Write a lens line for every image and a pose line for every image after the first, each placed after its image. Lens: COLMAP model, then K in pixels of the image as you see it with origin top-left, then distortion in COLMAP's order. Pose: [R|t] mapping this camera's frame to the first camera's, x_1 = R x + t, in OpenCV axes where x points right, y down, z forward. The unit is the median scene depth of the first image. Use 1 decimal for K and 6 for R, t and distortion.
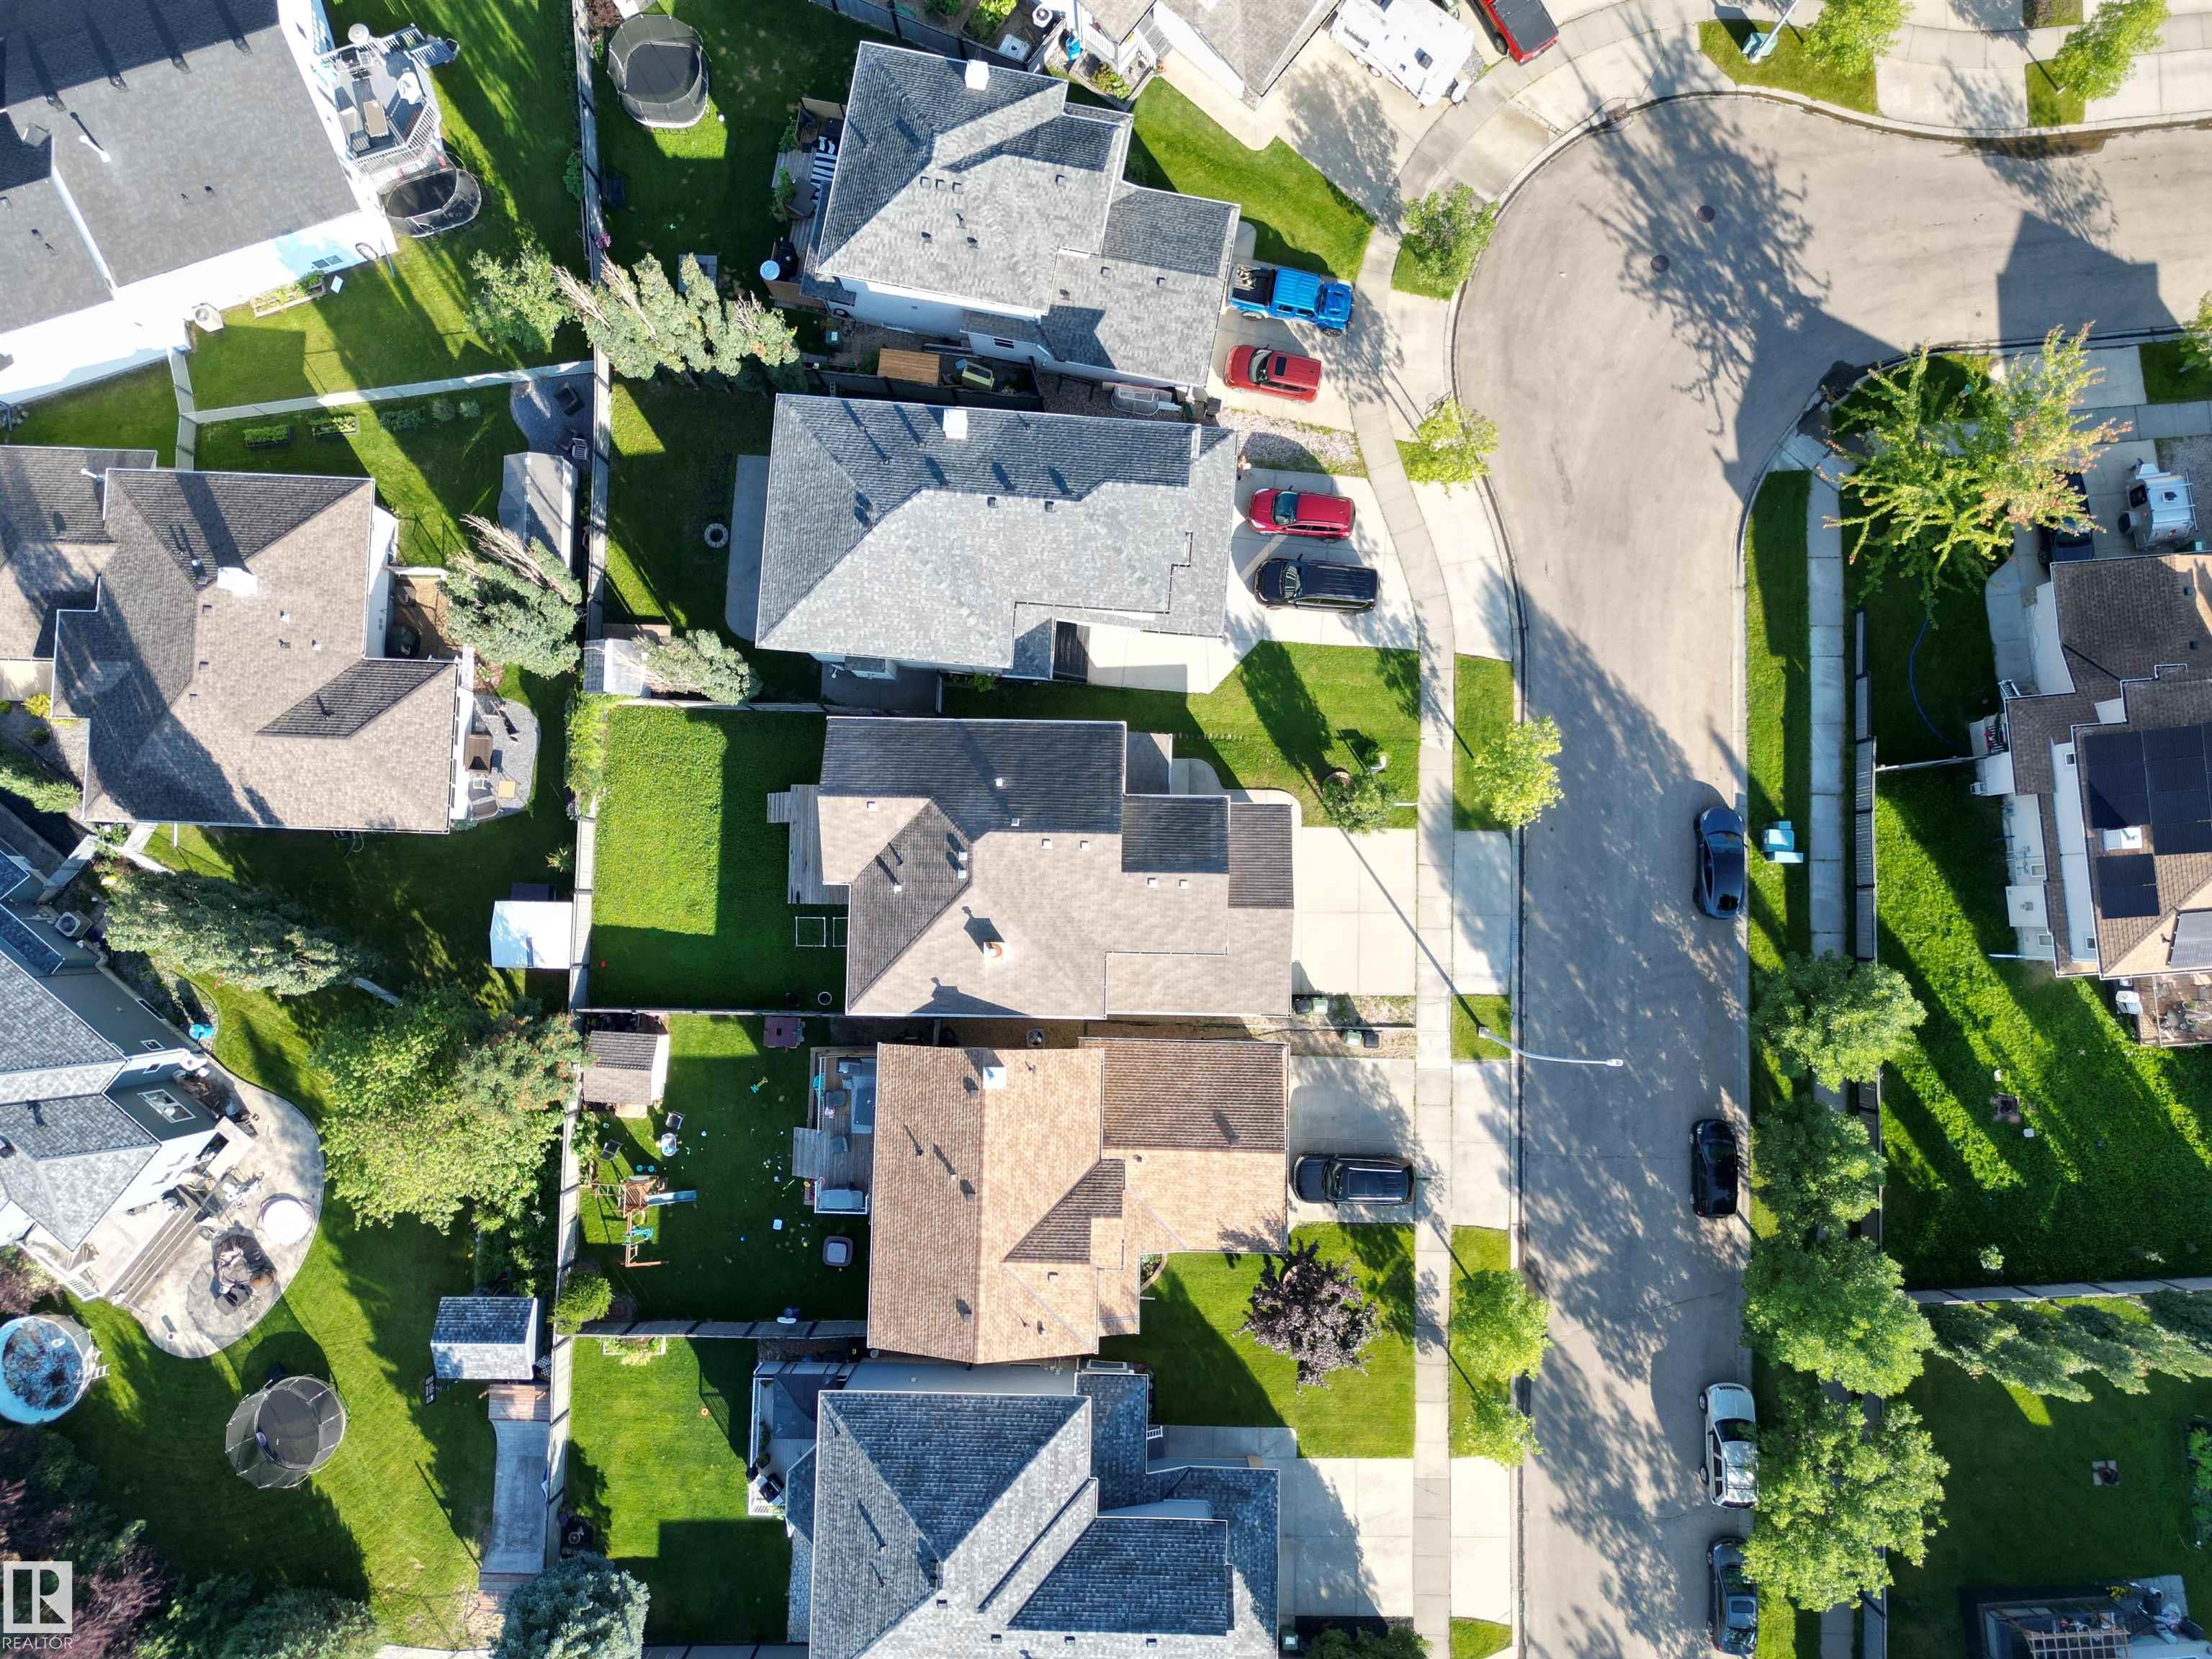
lens RADIAL K [[1561.9, 0, 1095.4], [0, 1561.9, 829.3], [0, 0, 1]] dist [0.069045, -0.066086]
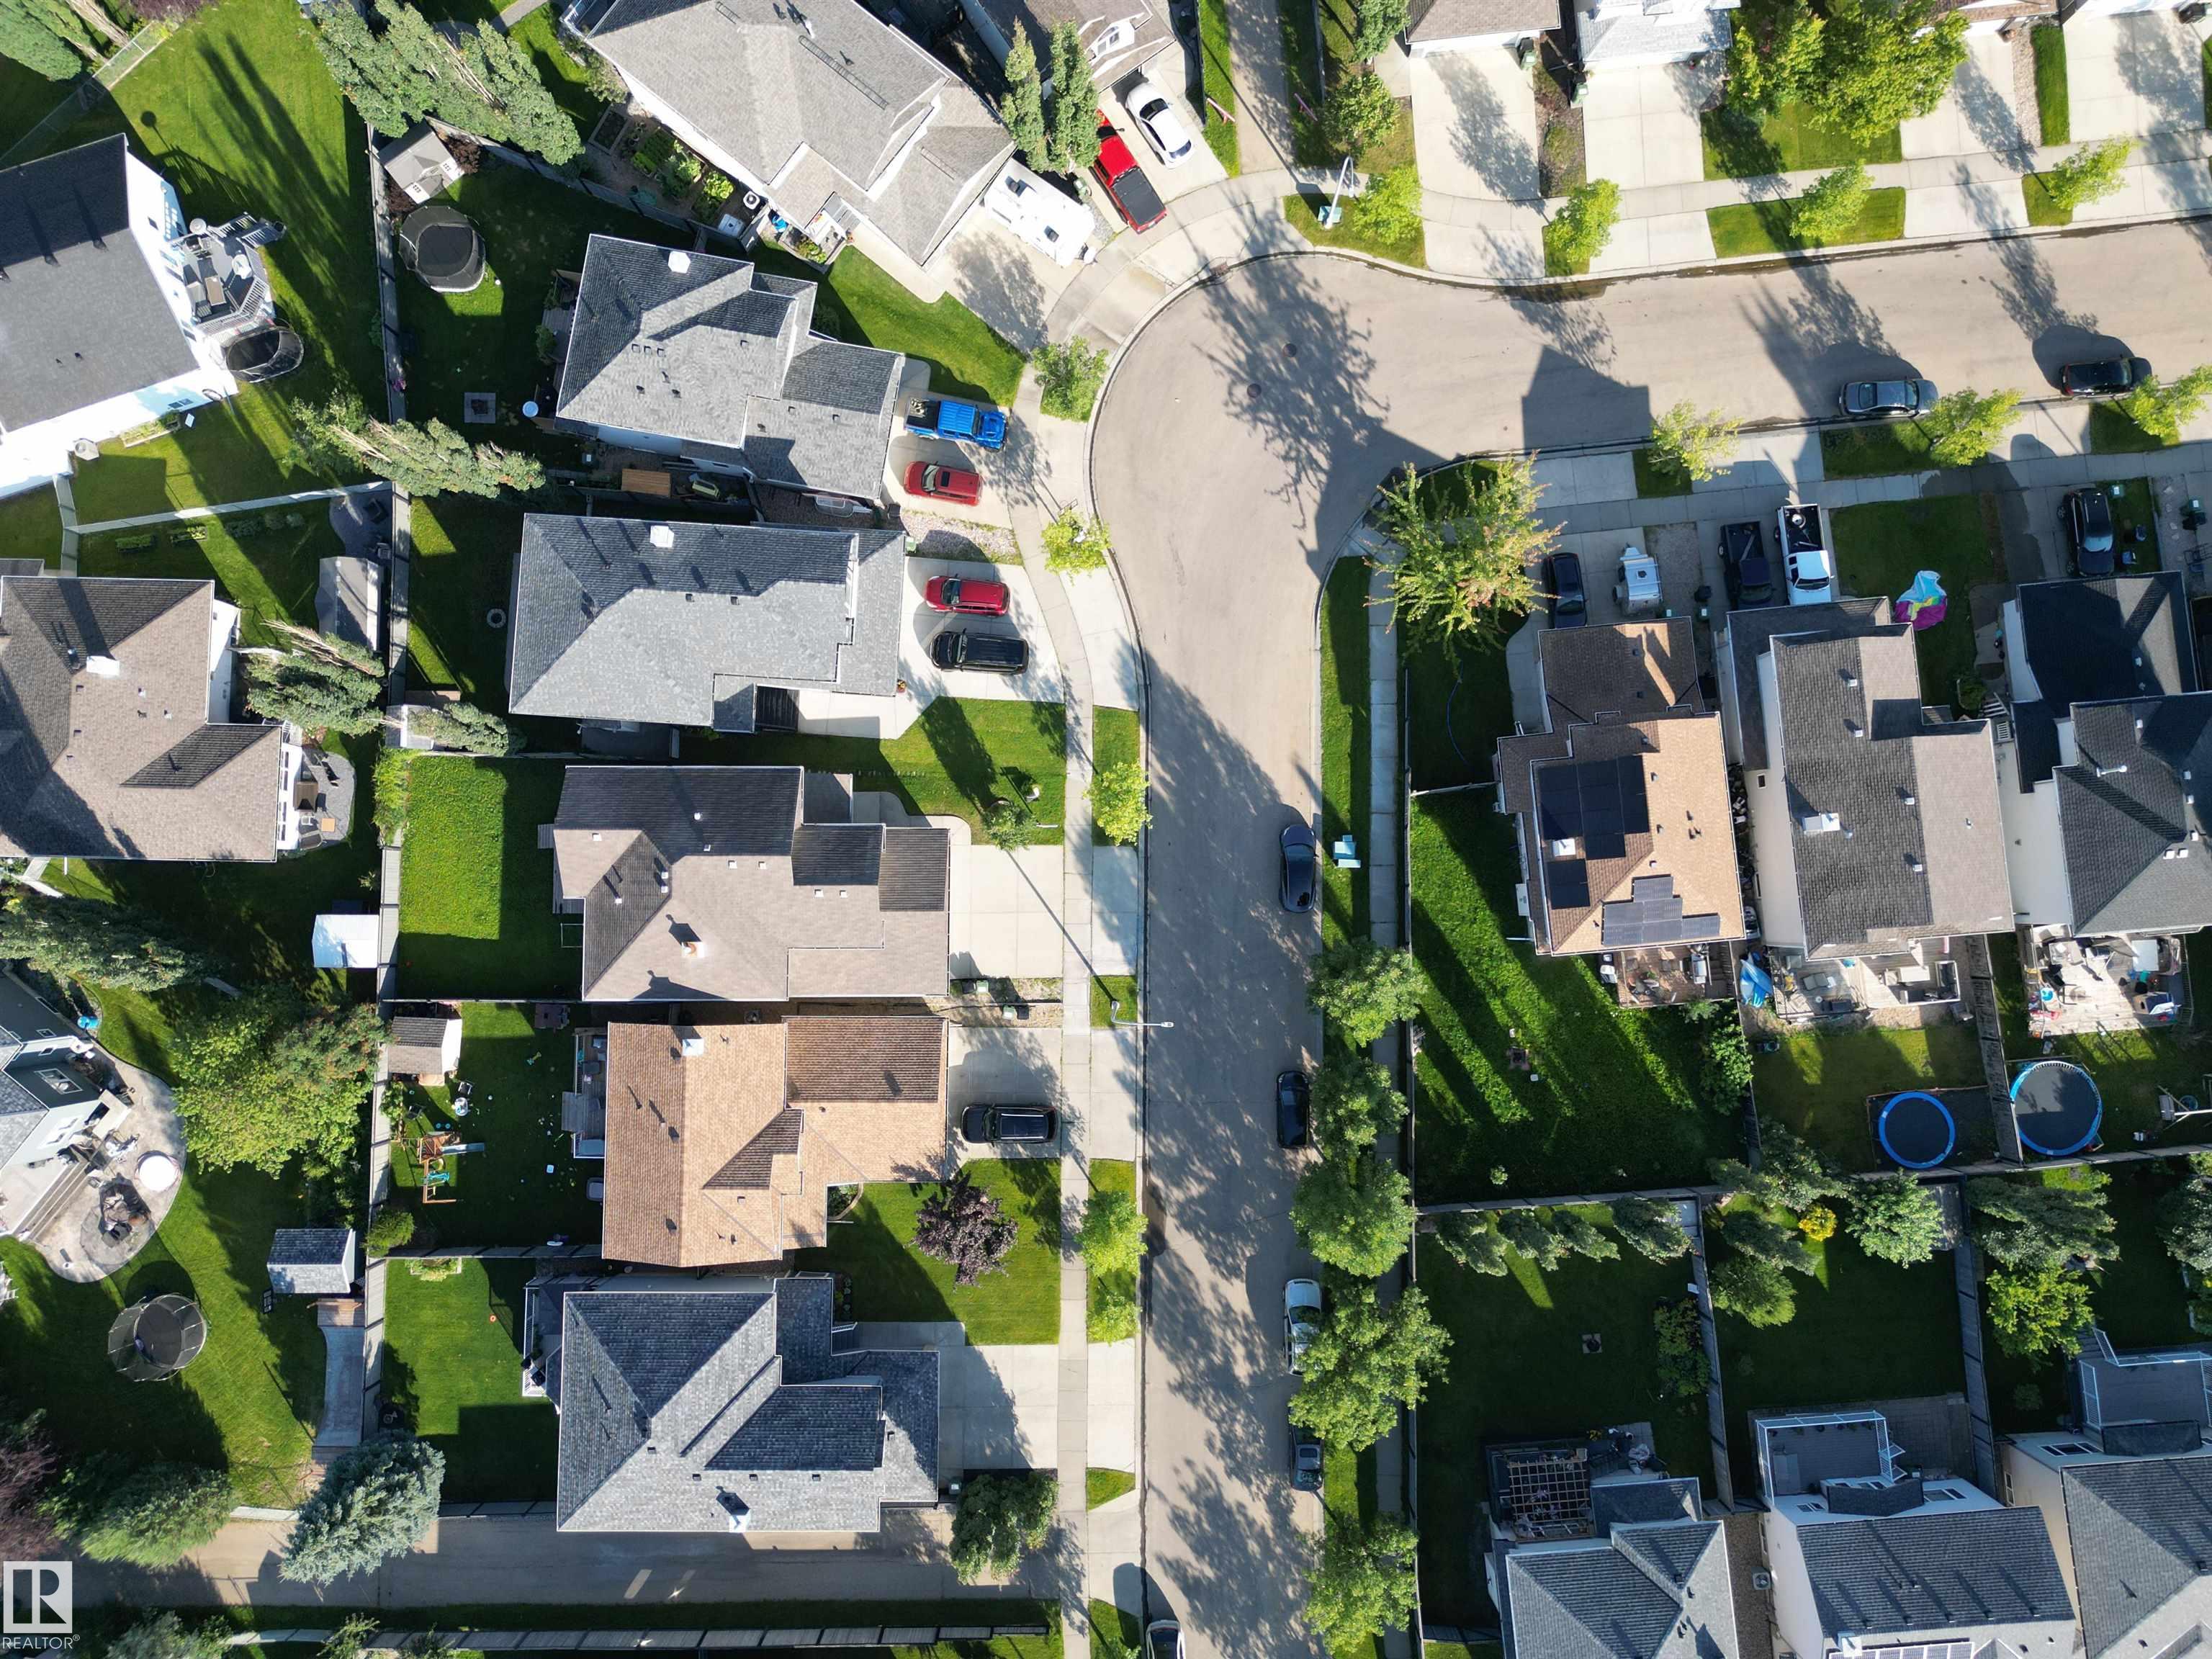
lens RADIAL K [[1547.1, 0, 1096.3], [0, 1547.1, 831.3], [0, 0, 1]] dist [0.078506, -0.078433]
pose [[0.999888, -0.014931, 0.001027, 0.237021], [0.014927, 0.999883, 0.003252, -0.015572], [-0.001075, -0.003236, 0.999994, -0.248174]]
